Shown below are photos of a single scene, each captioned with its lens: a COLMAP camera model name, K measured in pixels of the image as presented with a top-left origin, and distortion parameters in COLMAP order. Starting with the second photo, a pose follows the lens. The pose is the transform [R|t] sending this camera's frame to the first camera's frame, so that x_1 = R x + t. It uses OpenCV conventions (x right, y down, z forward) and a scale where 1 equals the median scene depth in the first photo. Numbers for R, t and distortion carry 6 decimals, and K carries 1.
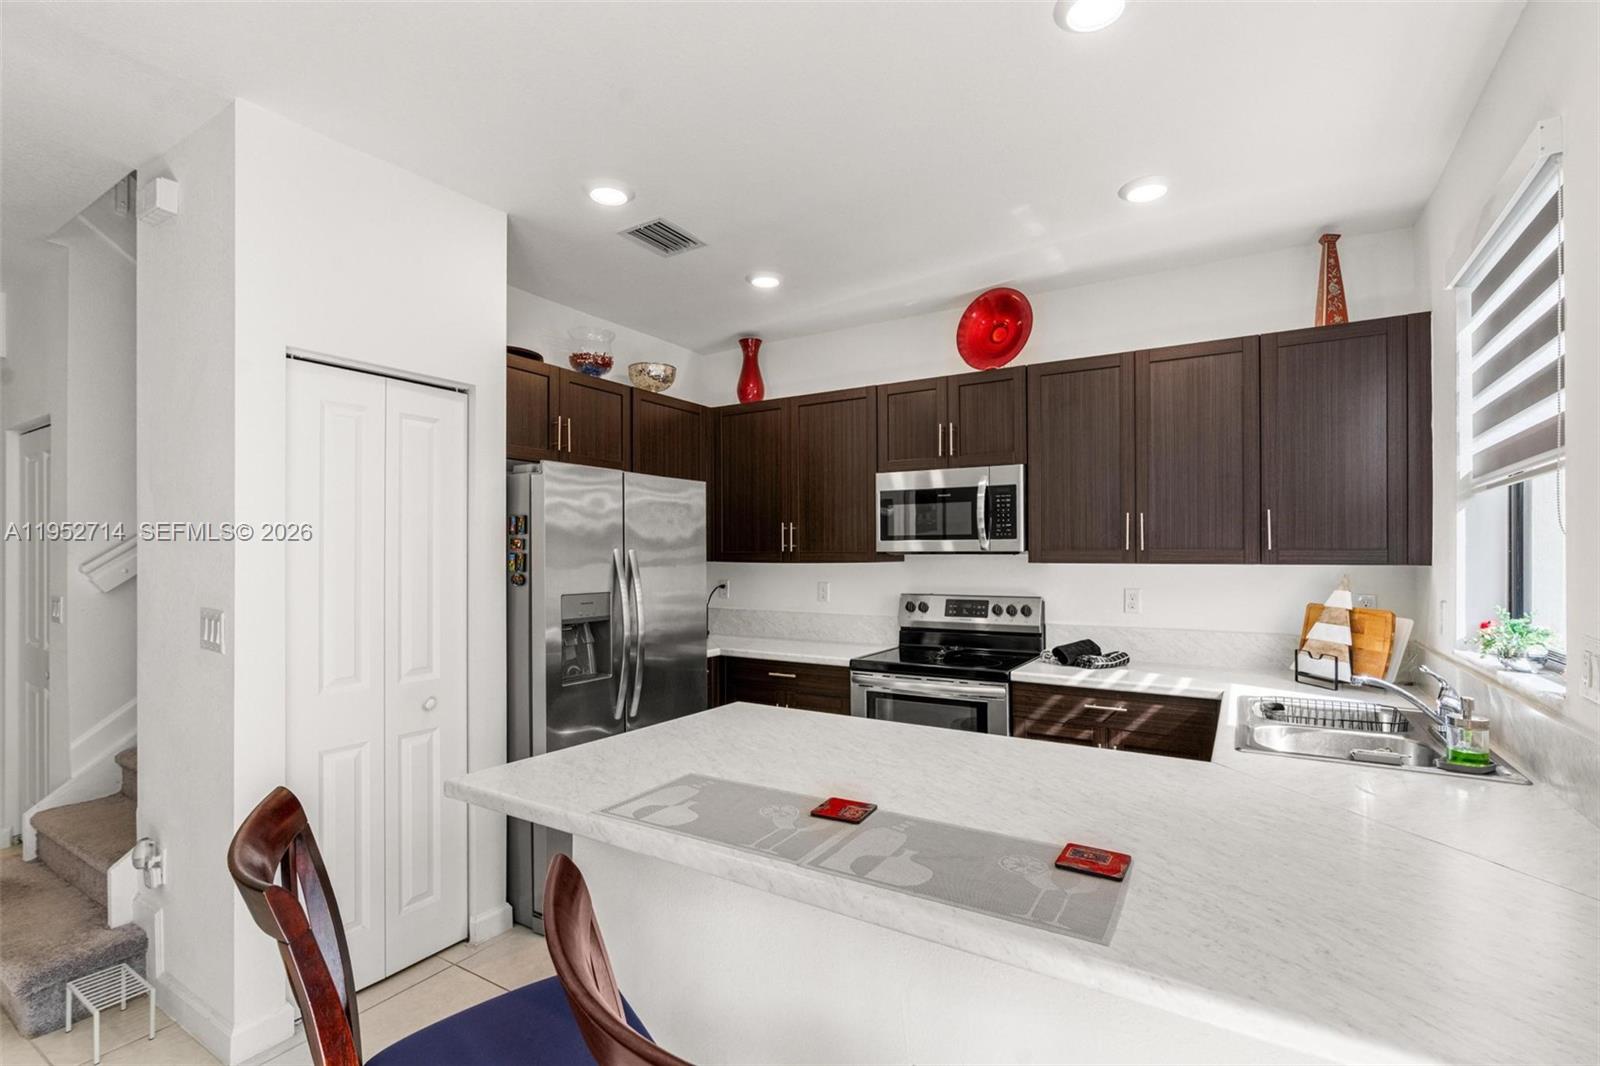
lens RADIAL K [[728.4, 0, 796.8], [0, 728.4, 548.6], [0, 0, 1]] dist [-0.003885, 0.001264]
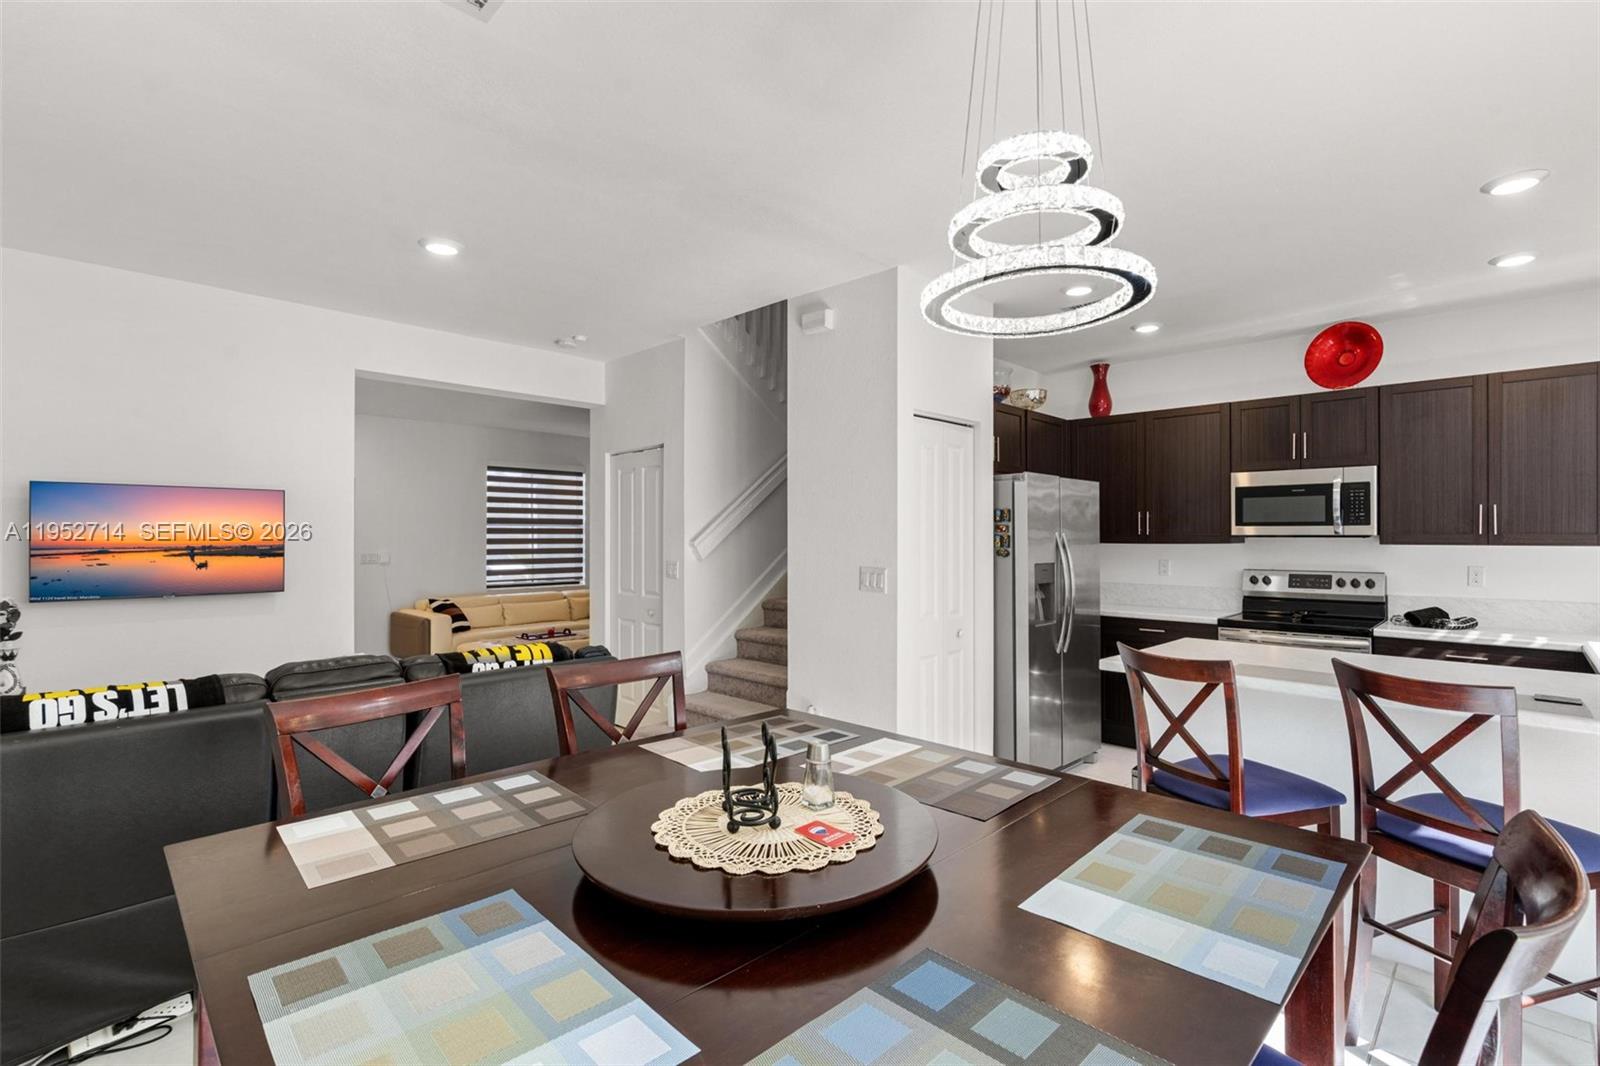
lens RADIAL K [[728.4, 0, 804.8], [0, 728.4, 532.2], [0, 0, 1]] dist [-0.003885, 0.001264]
pose [[0.976693, 0.003178, -0.214616, -0.379049], [-0.002940, 0.999995, 0.001426, -0.000081], [0.214619, -0.000762, 0.976698, -0.429728]]
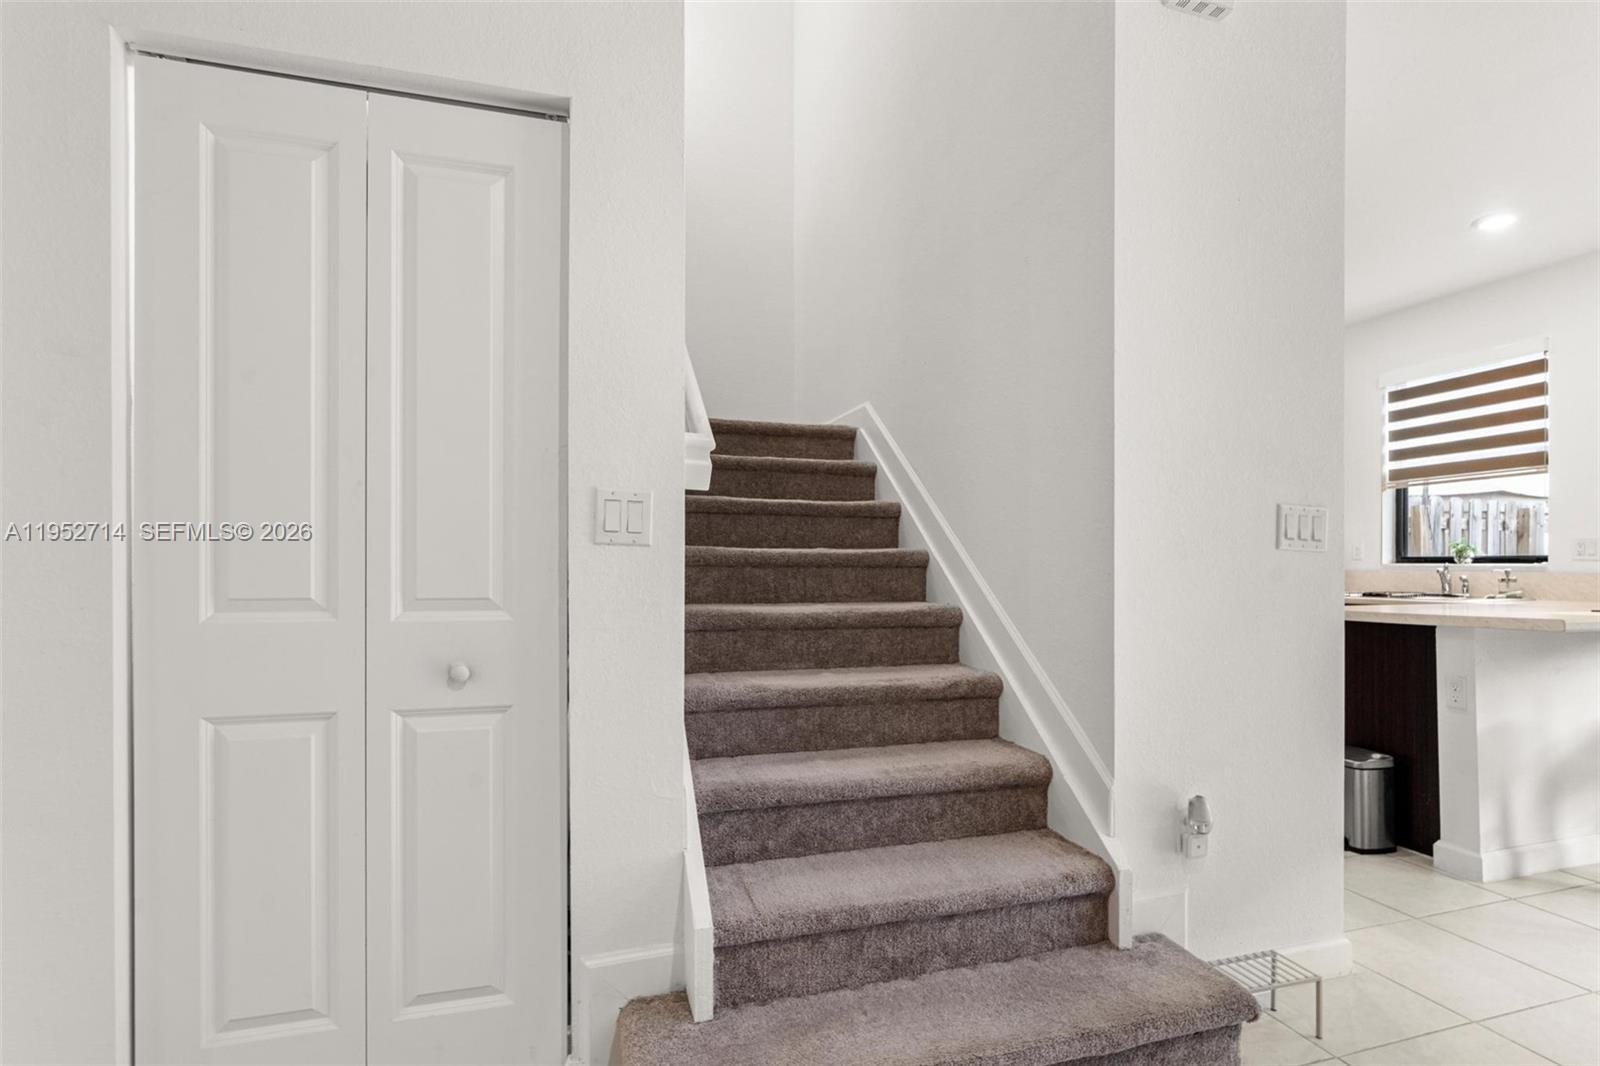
lens RADIAL K [[771.1, 0, 813.7], [0, 771.1, 563.7], [0, 0, 1]] dist [0.001267, 0.000402]
pose [[0.660014, 0.007009, 0.751220, -1.230647], [-0.012909, 0.999915, 0.002012, 0.106544], [-0.751142, -0.011025, 0.660049, 0.521908]]
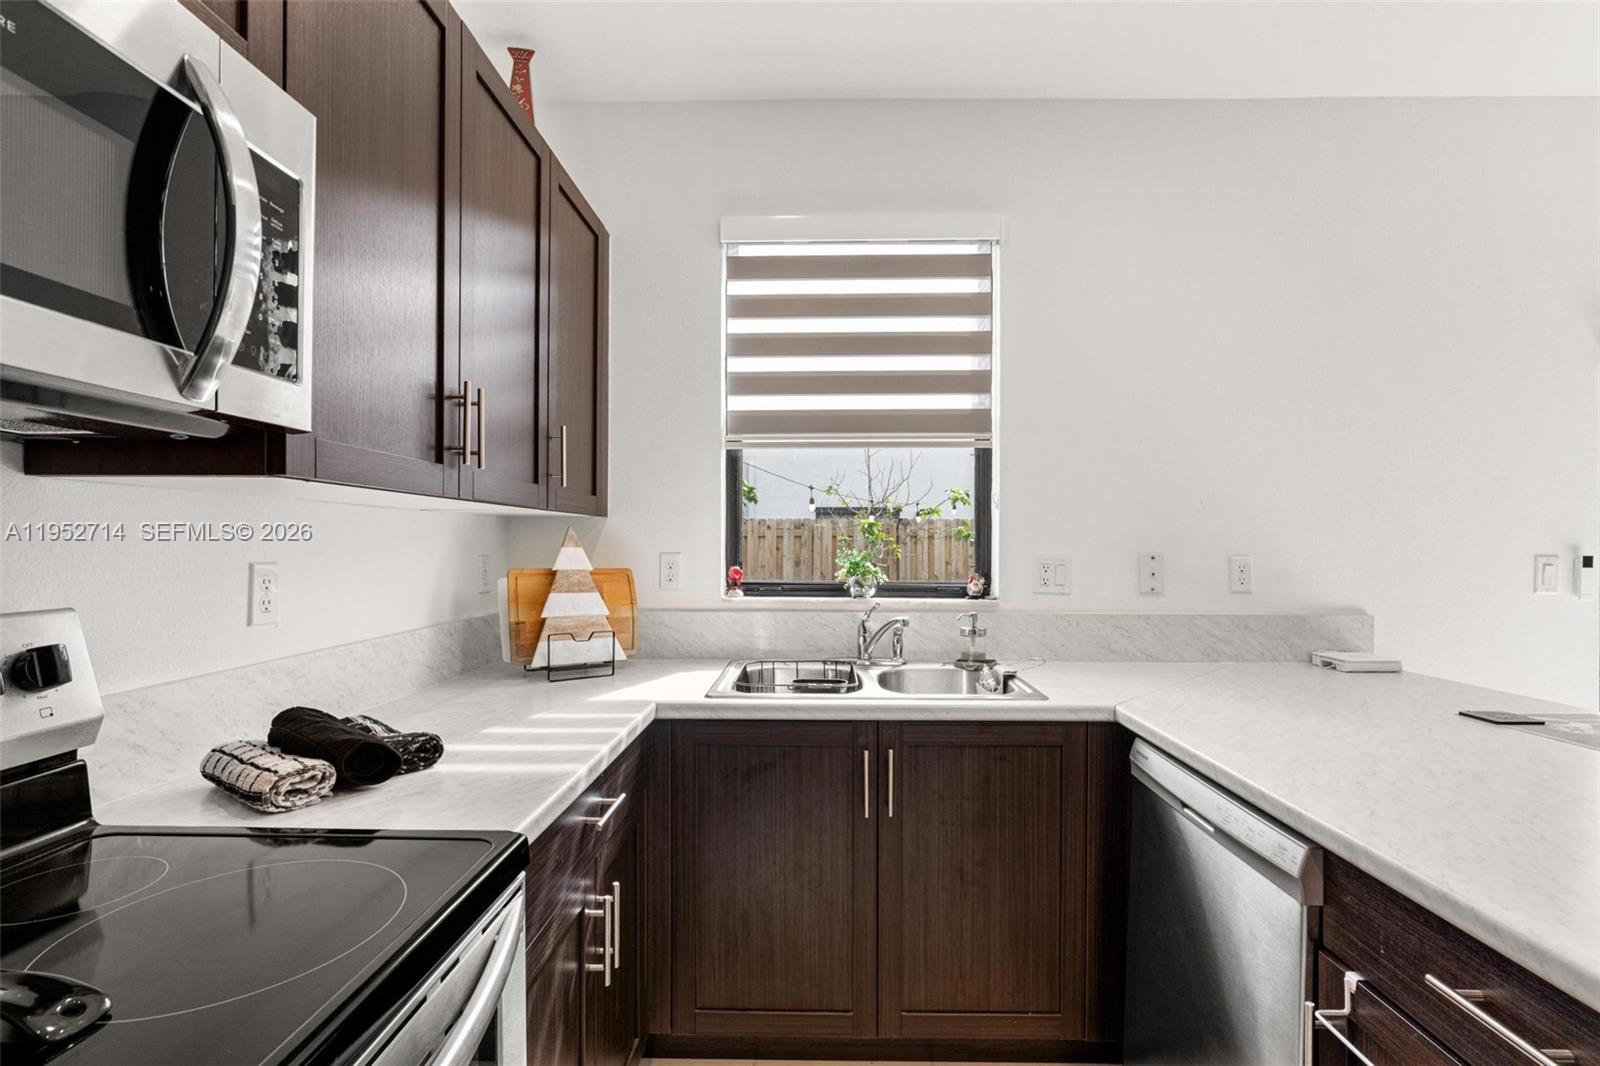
lens RADIAL K [[728.4, 0, 801.0], [0, 728.4, 540.5], [0, 0, 1]] dist [-0.003885, 0.001264]
pose [[-0.505631, 0.001000, 0.862749, -0.019569], [-0.008529, 0.999945, -0.006157, 0.043776], [-0.862708, -0.010471, -0.505594, 0.972013]]
